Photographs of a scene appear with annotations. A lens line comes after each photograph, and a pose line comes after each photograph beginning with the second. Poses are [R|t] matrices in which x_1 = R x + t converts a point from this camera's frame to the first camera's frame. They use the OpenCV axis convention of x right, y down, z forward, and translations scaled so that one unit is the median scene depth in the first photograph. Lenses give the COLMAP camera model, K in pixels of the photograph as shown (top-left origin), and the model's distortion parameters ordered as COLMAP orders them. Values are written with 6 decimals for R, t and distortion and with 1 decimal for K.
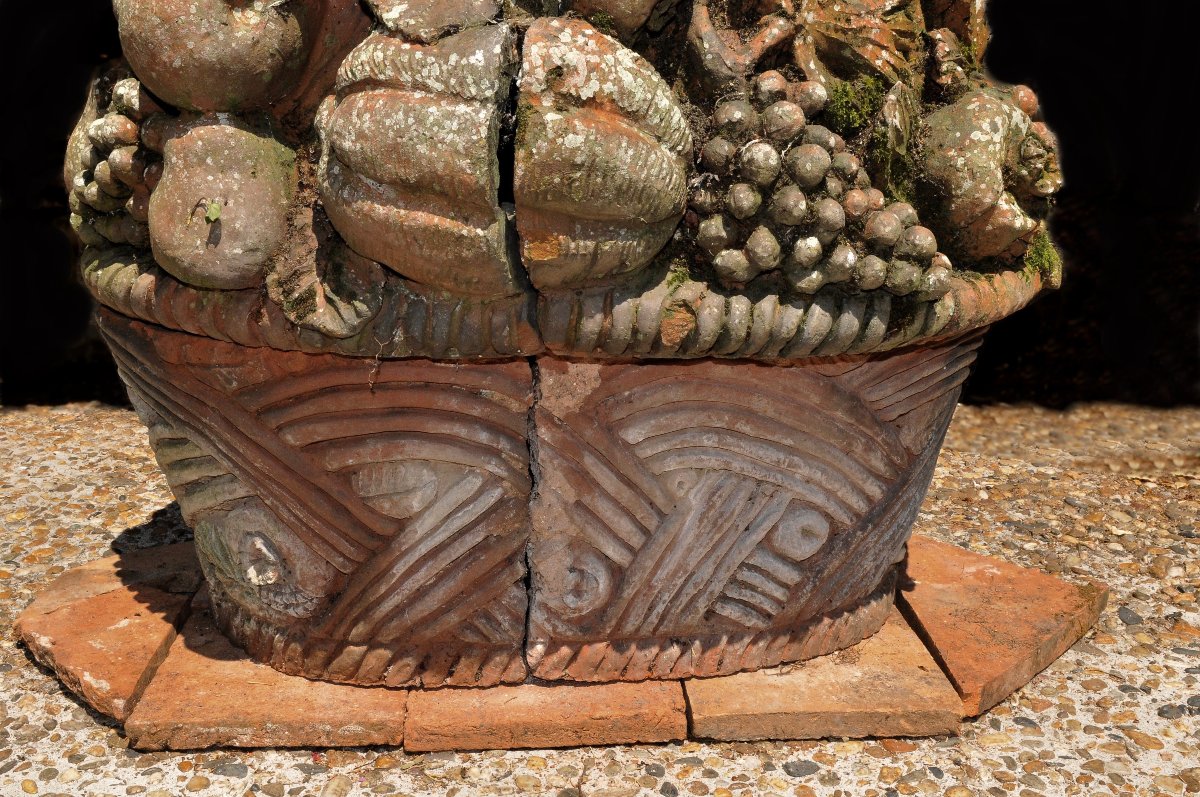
lens RADIAL K [[1238.4, 0, 600.4], [0, 1238.4, 403.9], [0, 0, 1]] dist [-0.048351, 0.000000]
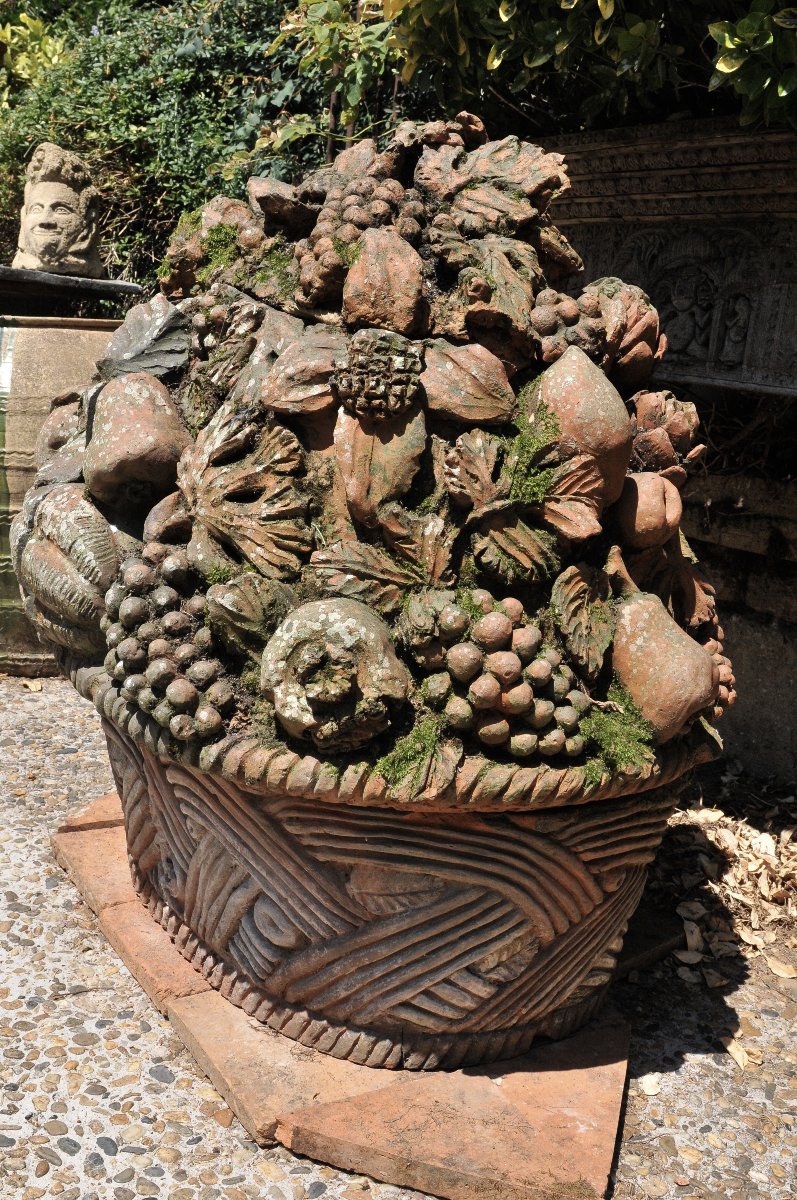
lens RADIAL K [[1238.4, 0, 399.9], [0, 1238.4, 602.9], [0, 0, 1]] dist [-0.048351, 0.000000]
pose [[0.469585, 0.232852, -0.851628, 1.263337], [-0.328991, 0.941273, 0.075958, -0.343531], [0.819302, 0.244509, 0.518614, 0.434589]]
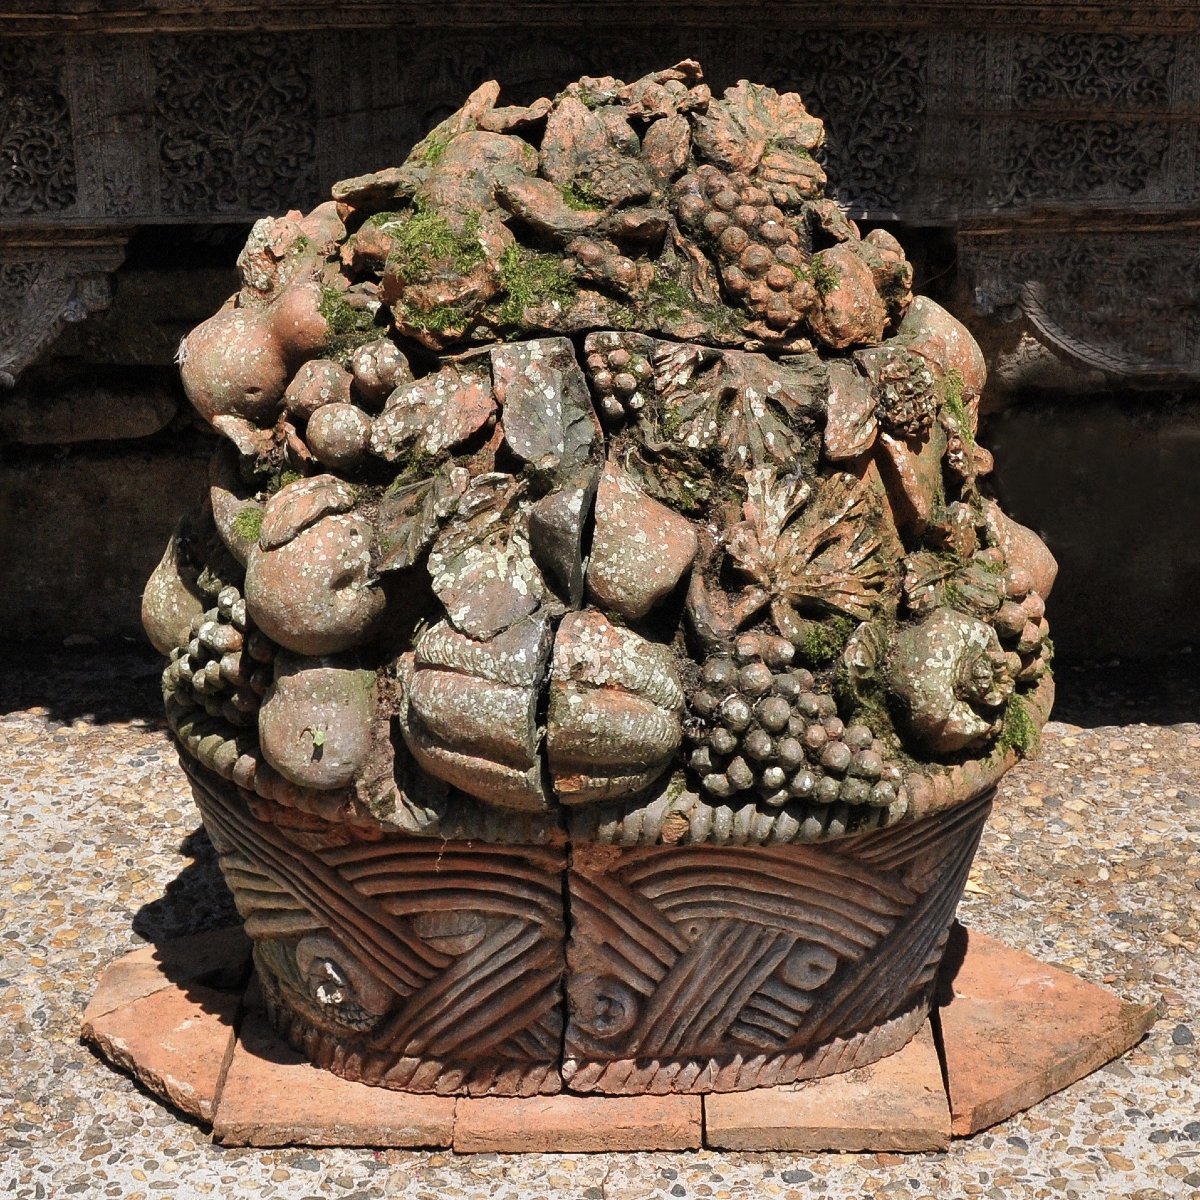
lens RADIAL K [[2765.4, 0, 656.7], [0, 2765.4, 407.3], [0, 0, 1]] dist [-0.047329, 0.000000]
pose [[0.998354, 0.011962, -0.056082, 0.171480], [-0.011363, 0.999875, 0.010985, -0.458550], [0.056207, -0.010330, 0.998366, -1.602176]]
